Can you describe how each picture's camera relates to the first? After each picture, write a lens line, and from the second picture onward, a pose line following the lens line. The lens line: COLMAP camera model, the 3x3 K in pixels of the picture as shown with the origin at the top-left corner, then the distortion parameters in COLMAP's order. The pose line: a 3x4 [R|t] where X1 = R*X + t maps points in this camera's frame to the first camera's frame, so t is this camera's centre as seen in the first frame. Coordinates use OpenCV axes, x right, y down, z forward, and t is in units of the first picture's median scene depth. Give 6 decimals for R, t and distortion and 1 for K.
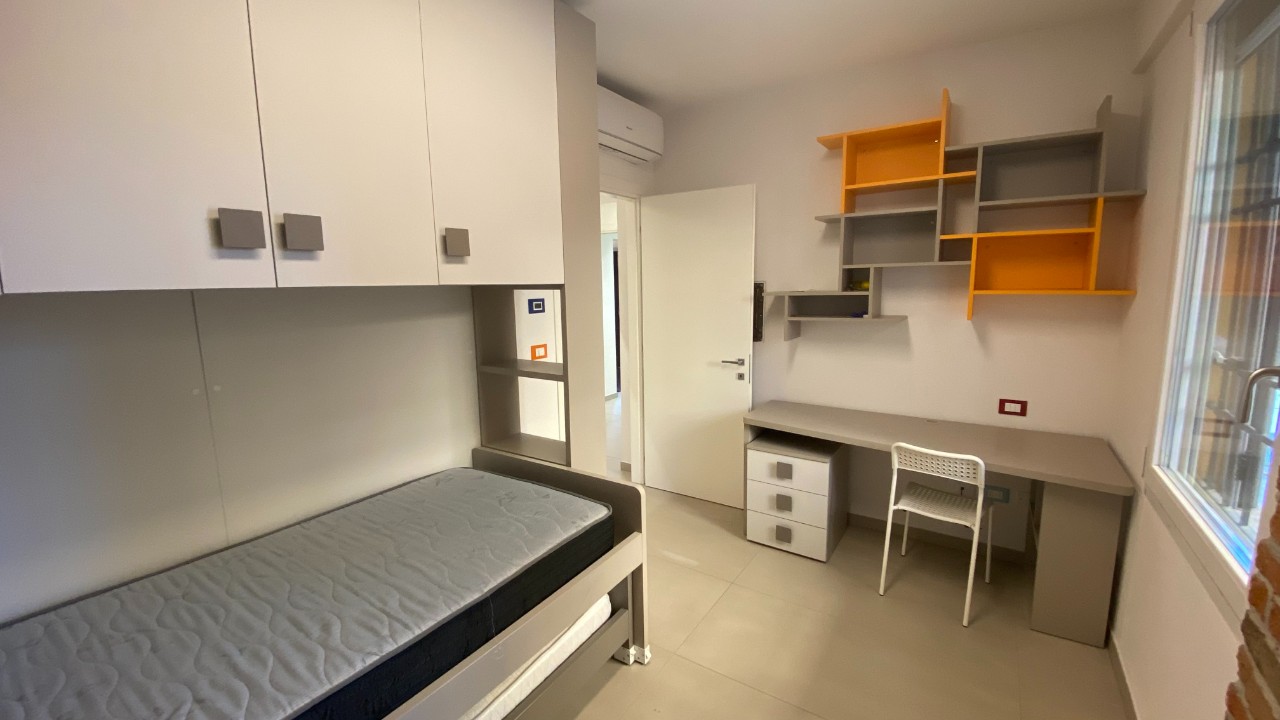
lens RADIAL K [[518.1, 0, 643.2], [0, 518.1, 357.1], [0, 0, 1]] dist [0.038611, -0.030440]
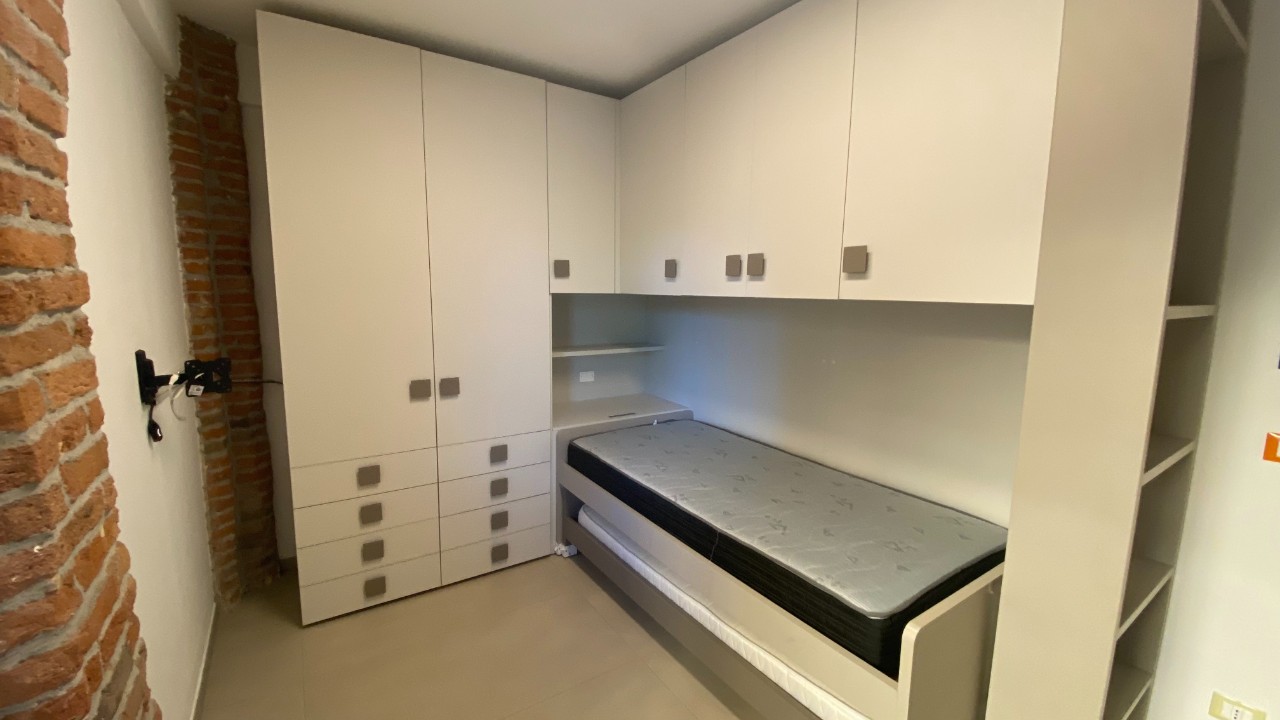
lens RADIAL K [[518.1, 0, 643.2], [0, 518.1, 357.1], [0, 0, 1]] dist [0.038611, -0.030440]
pose [[-0.391020, 0.129117, -0.911280, 0.796531], [-0.141076, 0.970002, 0.197971, -0.178974], [0.909506, 0.205971, -0.361076, 1.045252]]
